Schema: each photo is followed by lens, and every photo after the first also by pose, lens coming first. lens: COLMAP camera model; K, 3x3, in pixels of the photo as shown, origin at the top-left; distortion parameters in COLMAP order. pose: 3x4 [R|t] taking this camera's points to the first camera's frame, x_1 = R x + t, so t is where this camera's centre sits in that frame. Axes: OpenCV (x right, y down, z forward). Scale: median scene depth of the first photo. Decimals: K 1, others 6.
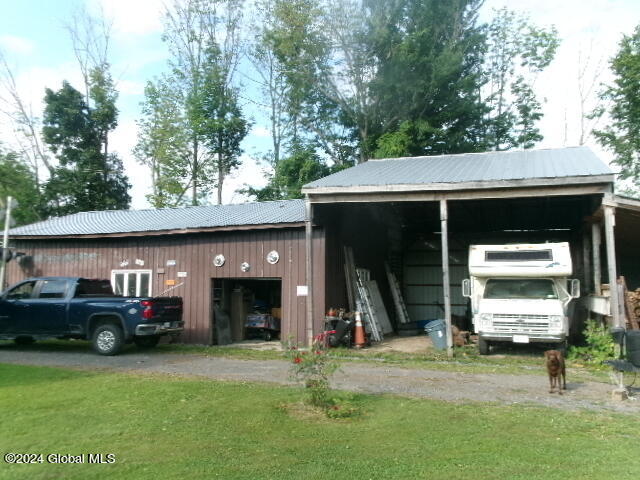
lens RADIAL K [[523.0, 0, 315.5], [0, 523.0, 239.8], [0, 0, 1]] dist [0.030844, -0.000266]
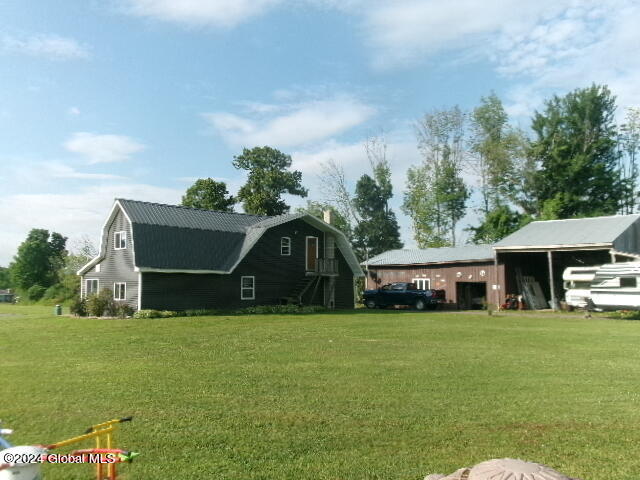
lens RADIAL K [[523.0, 0, 314.2], [0, 523.0, 245.0], [0, 0, 1]] dist [0.030844, -0.000266]
pose [[0.910812, -0.043212, -0.410553, 0.121705], [0.049649, 0.998754, 0.005024, -0.084553], [0.409824, -0.024959, 0.911823, -0.870697]]
